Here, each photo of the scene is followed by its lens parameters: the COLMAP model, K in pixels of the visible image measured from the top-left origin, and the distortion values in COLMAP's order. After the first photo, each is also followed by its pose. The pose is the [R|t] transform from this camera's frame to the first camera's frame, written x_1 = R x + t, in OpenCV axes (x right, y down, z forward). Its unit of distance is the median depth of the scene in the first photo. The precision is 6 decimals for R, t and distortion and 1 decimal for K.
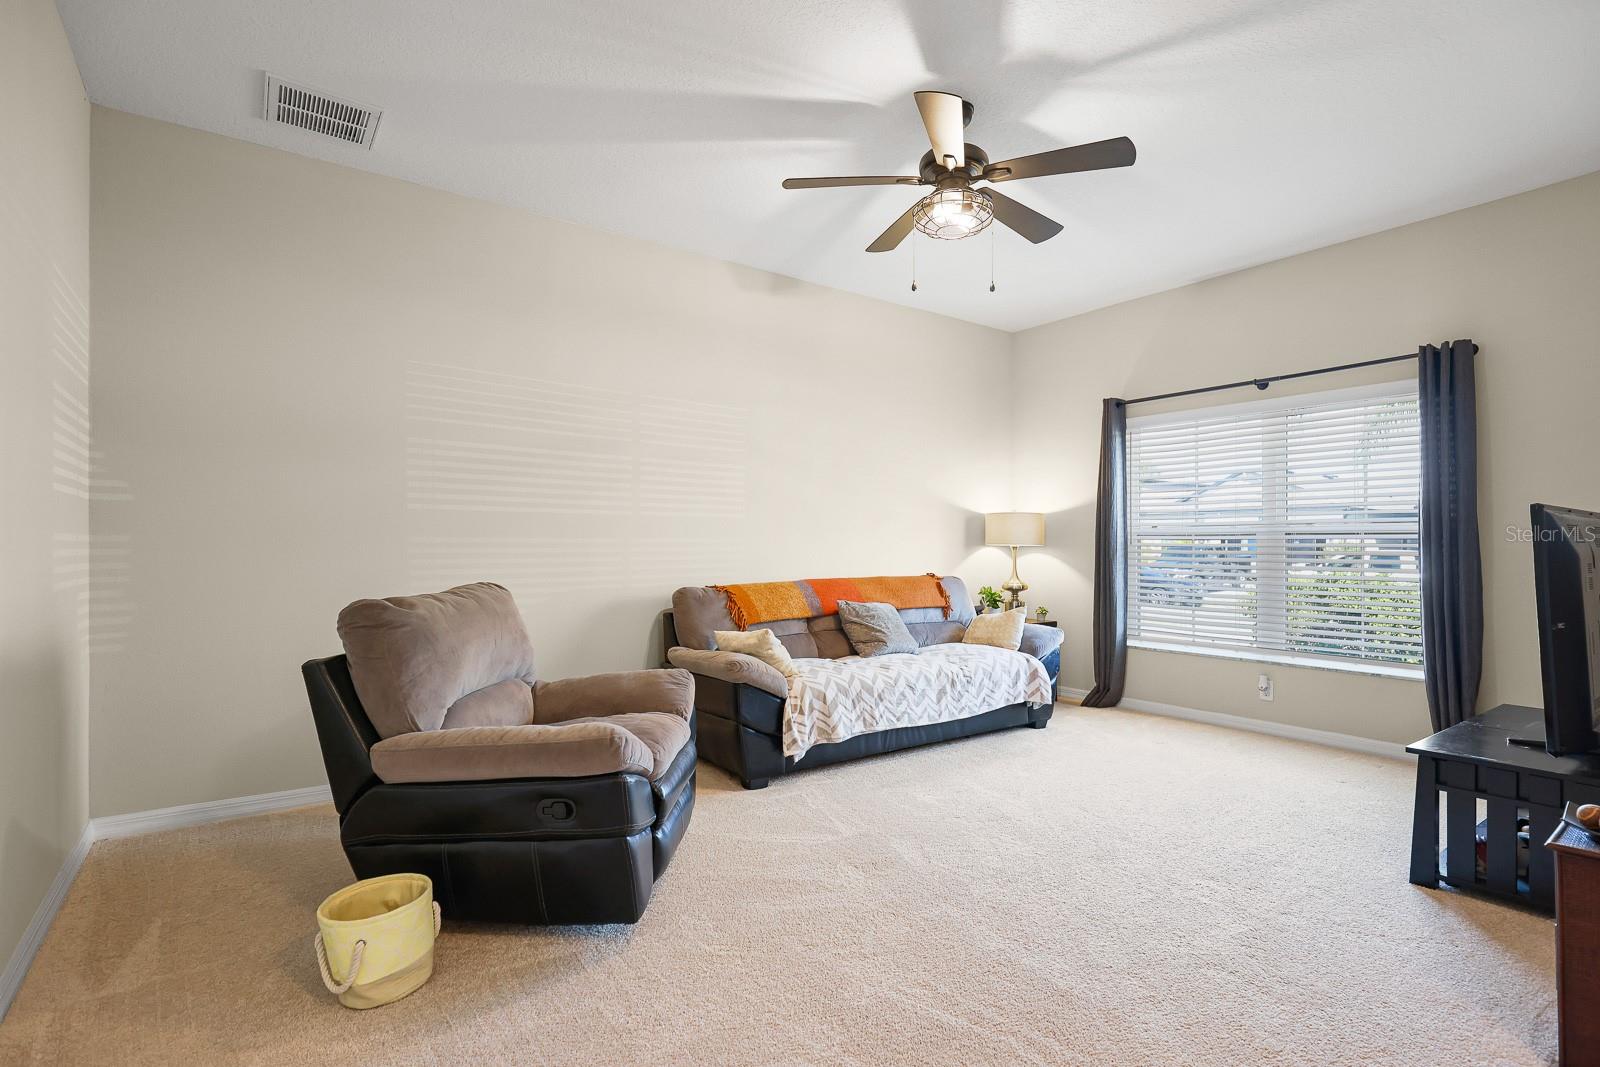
lens RADIAL K [[777.9, 0, 800.0], [0, 777.9, 533.5], [0, 0, 1]] dist [-0.003873, -0.000211]
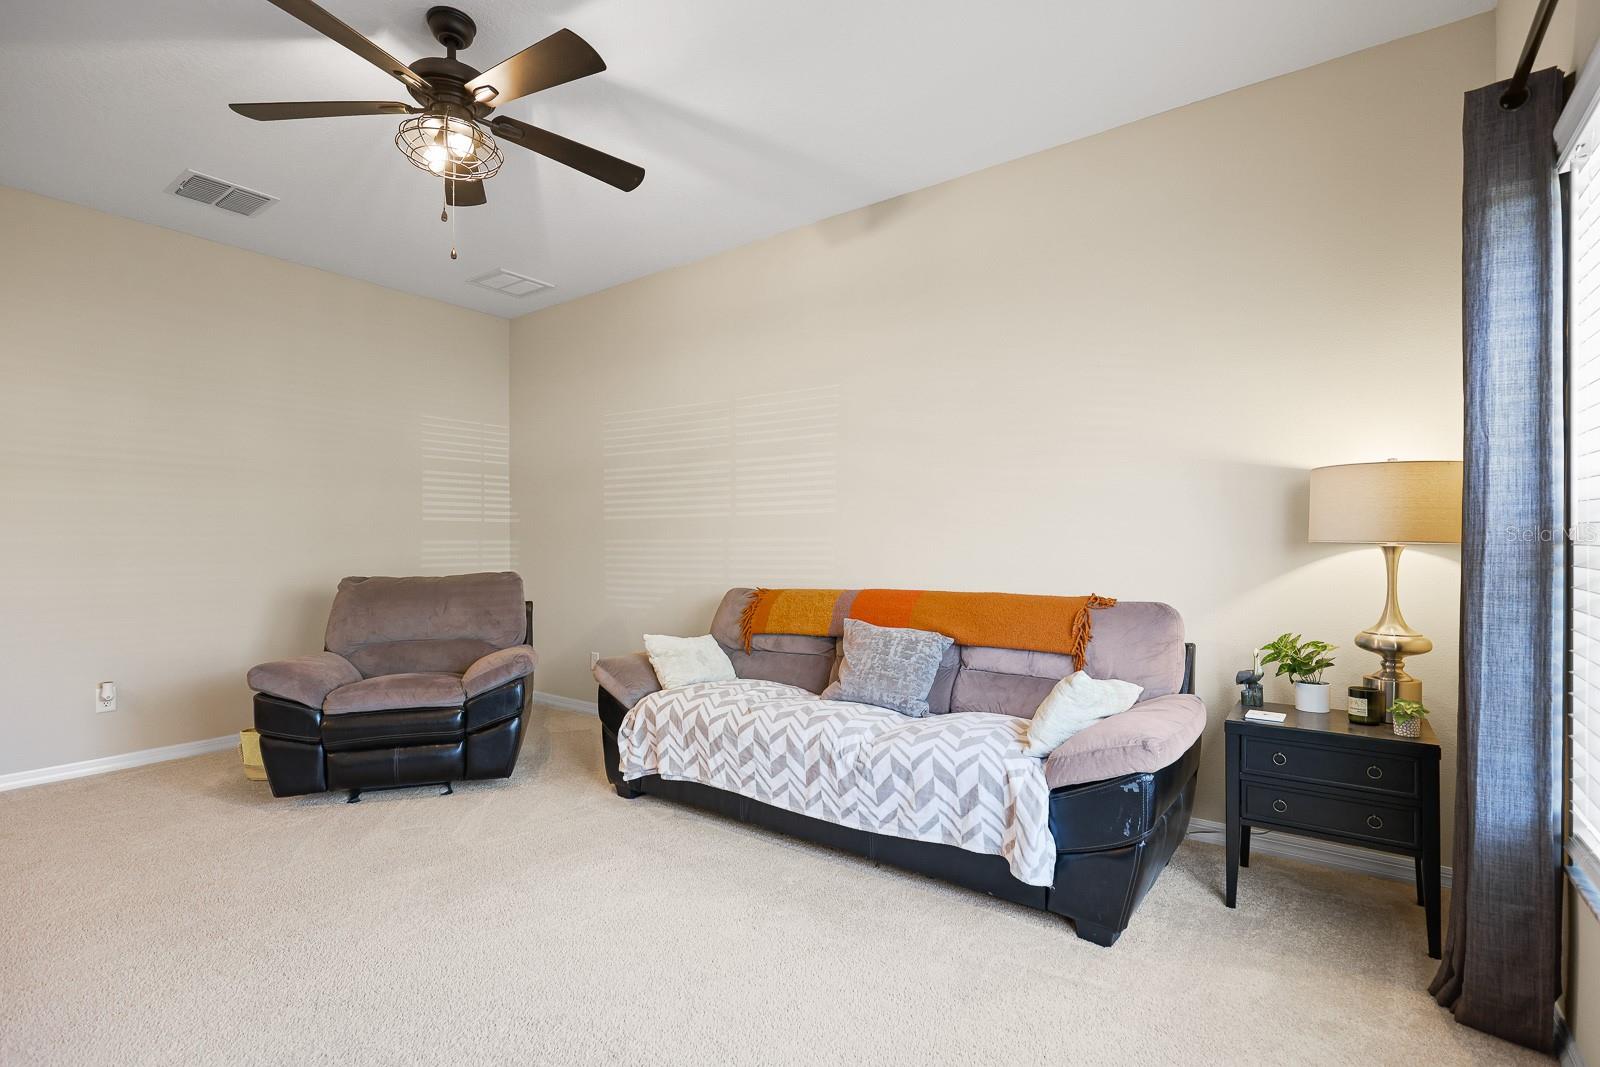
lens RADIAL K [[743.7, 0, 797.5], [0, 743.7, 547.7], [0, 0, 1]] dist [0.014838, 0.000081]
pose [[0.295235, 0.006089, -0.955405, 0.808991], [0.023732, 0.999624, 0.013704, 0.007727], [0.955130, -0.026719, 0.294979, 0.842114]]
